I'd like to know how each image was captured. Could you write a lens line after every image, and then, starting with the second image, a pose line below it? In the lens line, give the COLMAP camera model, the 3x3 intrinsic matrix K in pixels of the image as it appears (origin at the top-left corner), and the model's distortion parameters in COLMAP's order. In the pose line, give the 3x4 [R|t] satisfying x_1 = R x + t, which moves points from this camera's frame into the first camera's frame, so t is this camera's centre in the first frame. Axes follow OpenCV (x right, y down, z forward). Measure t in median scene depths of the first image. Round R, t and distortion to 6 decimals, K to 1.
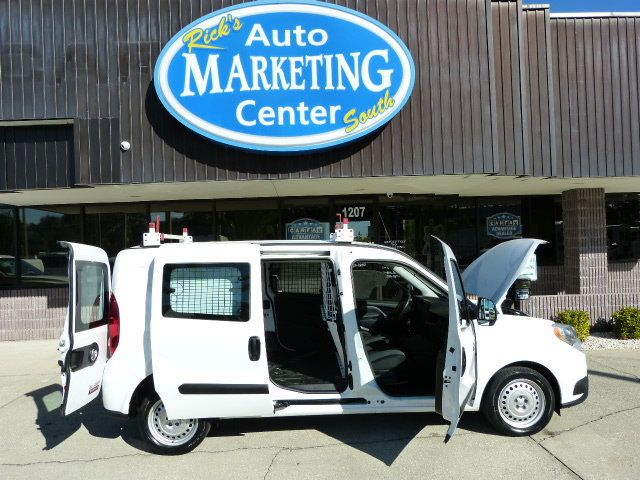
lens RADIAL K [[477.2, 0, 322.5], [0, 477.2, 239.0], [0, 0, 1]] dist [-0.019078, 0.006666]
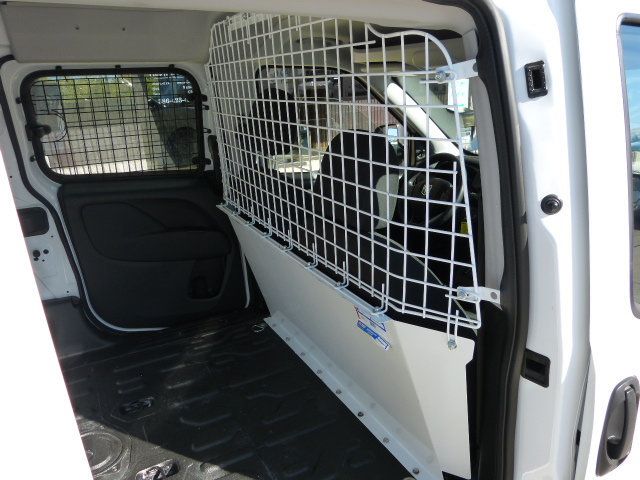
lens RADIAL K [[476.9, 0, 320.0], [0, 476.9, 240.0], [0, 0, 1]] dist [-0.019639, 0.005950]
pose [[0.893142, -0.151354, 0.423543, -0.111217], [0.007107, 0.946311, 0.323179, 0.068010], [-0.449718, -0.285635, 0.846266, 0.866318]]
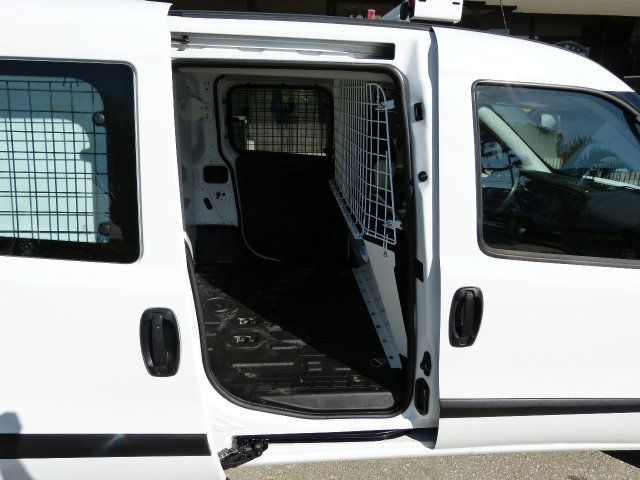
lens RADIAL K [[476.9, 0, 320.0], [0, 476.9, 240.0], [0, 0, 1]] dist [-0.019639, 0.005950]
pose [[0.997962, 0.029144, 0.056764, -0.050513], [-0.045496, 0.948744, 0.312755, 0.053118], [-0.044739, -0.314700, 0.948136, 0.650557]]
